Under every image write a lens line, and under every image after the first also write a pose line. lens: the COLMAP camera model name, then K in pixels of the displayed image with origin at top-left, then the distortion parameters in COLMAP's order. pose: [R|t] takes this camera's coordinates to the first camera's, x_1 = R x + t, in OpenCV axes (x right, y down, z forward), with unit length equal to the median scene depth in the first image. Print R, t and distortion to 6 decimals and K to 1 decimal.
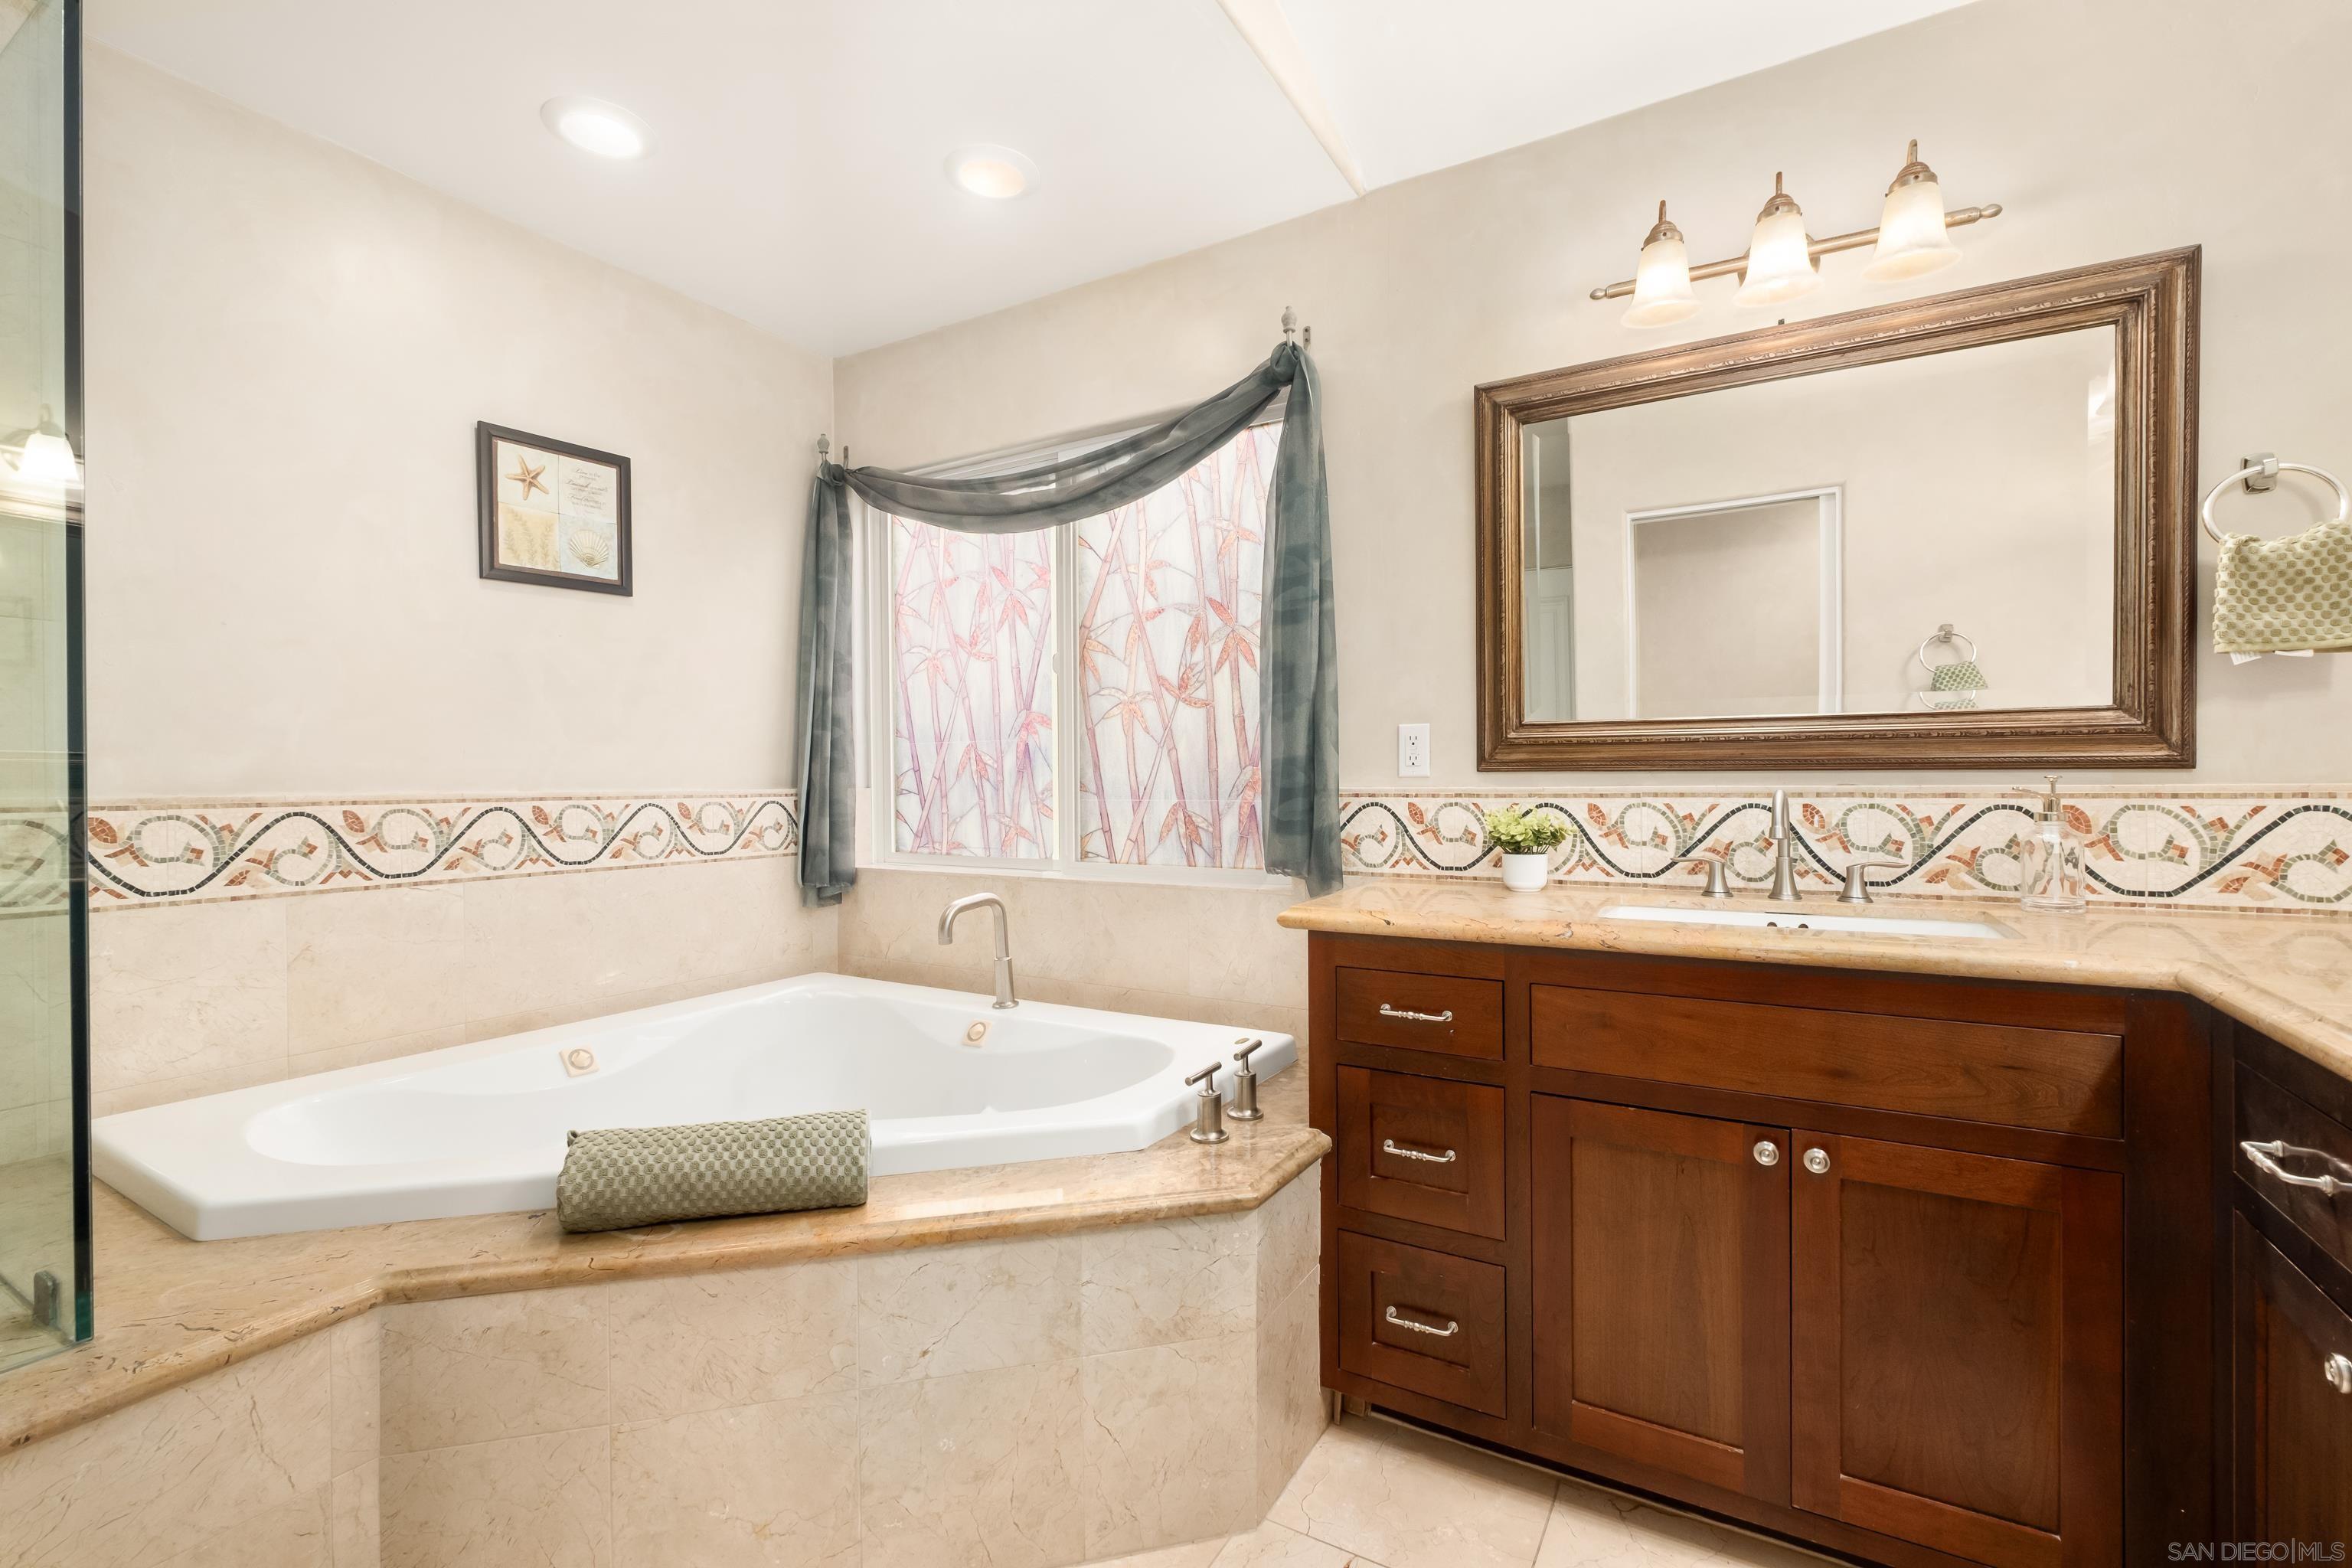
lens RADIAL K [[1017.0, 0, 1176.0], [0, 1017.0, 784.0], [0, 0, 1]] dist [-0.001631, -0.000240]
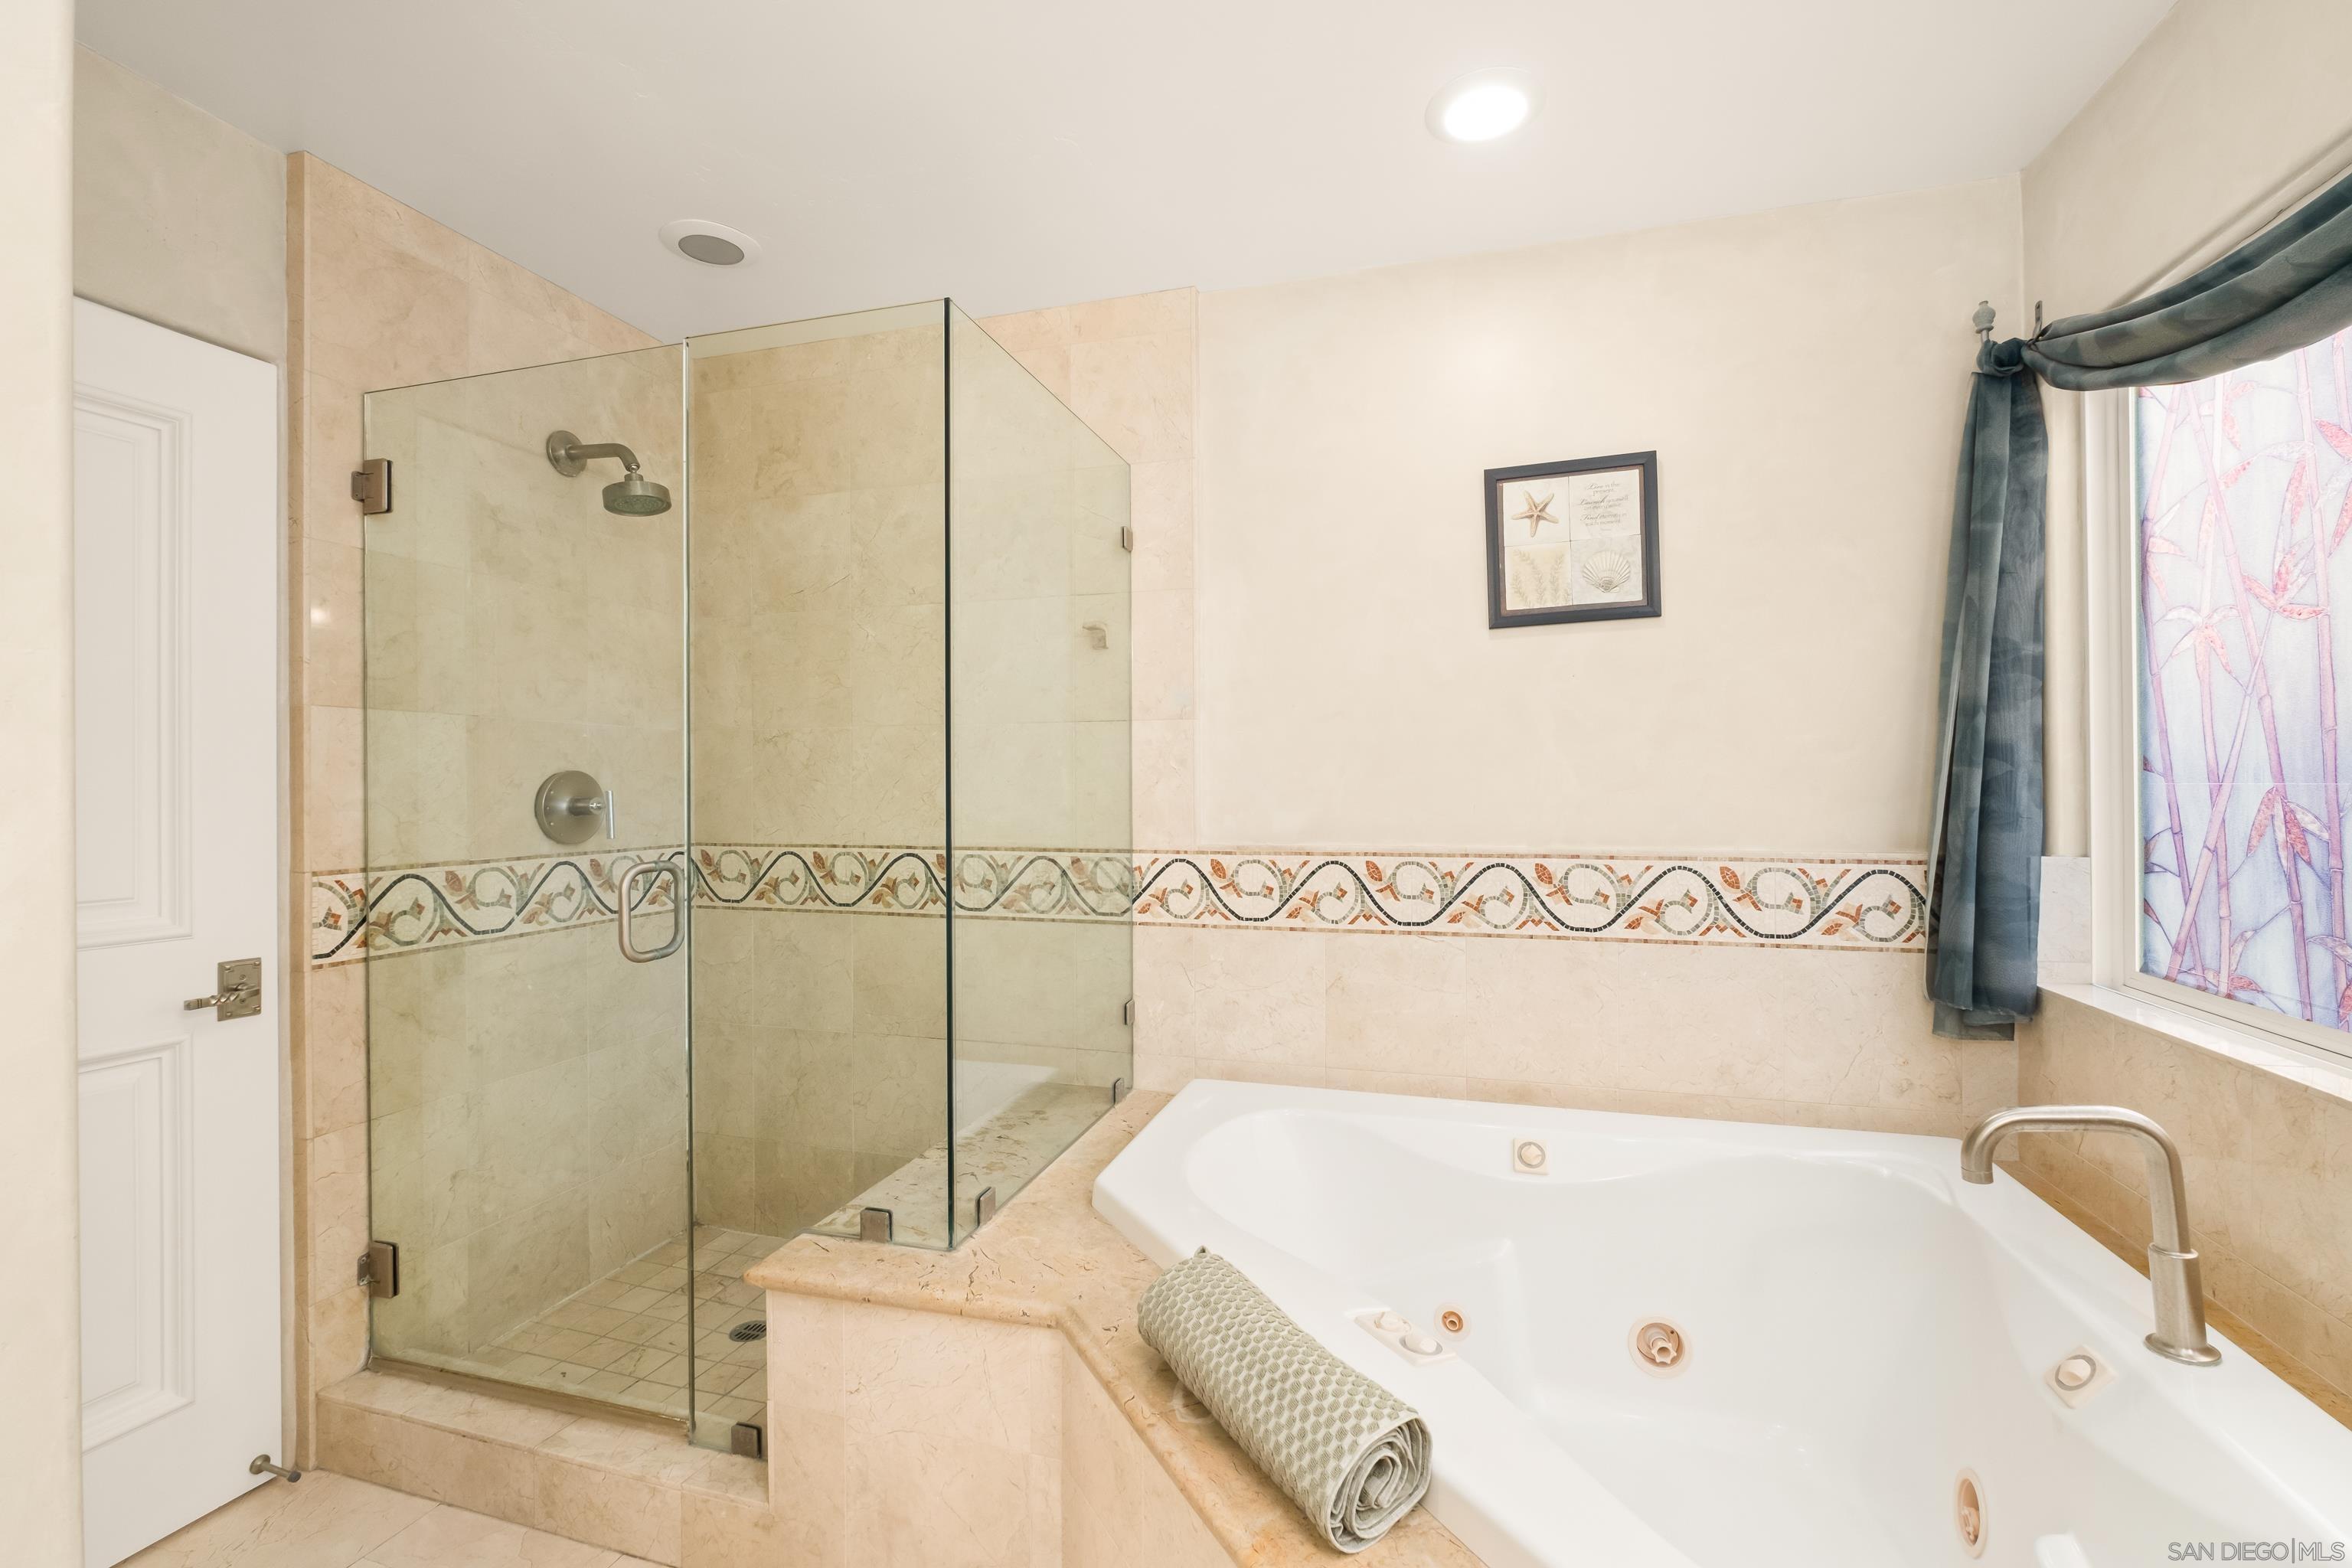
lens RADIAL K [[1017.0, 0, 1176.0], [0, 1017.0, 784.0], [0, 0, 1]] dist [-0.001631, -0.000240]
pose [[0.250818, 0.004747, -0.968023, 0.179732], [-0.000237, 0.999988, 0.004843, -0.053446], [0.968034, -0.000985, 0.250816, 0.427630]]
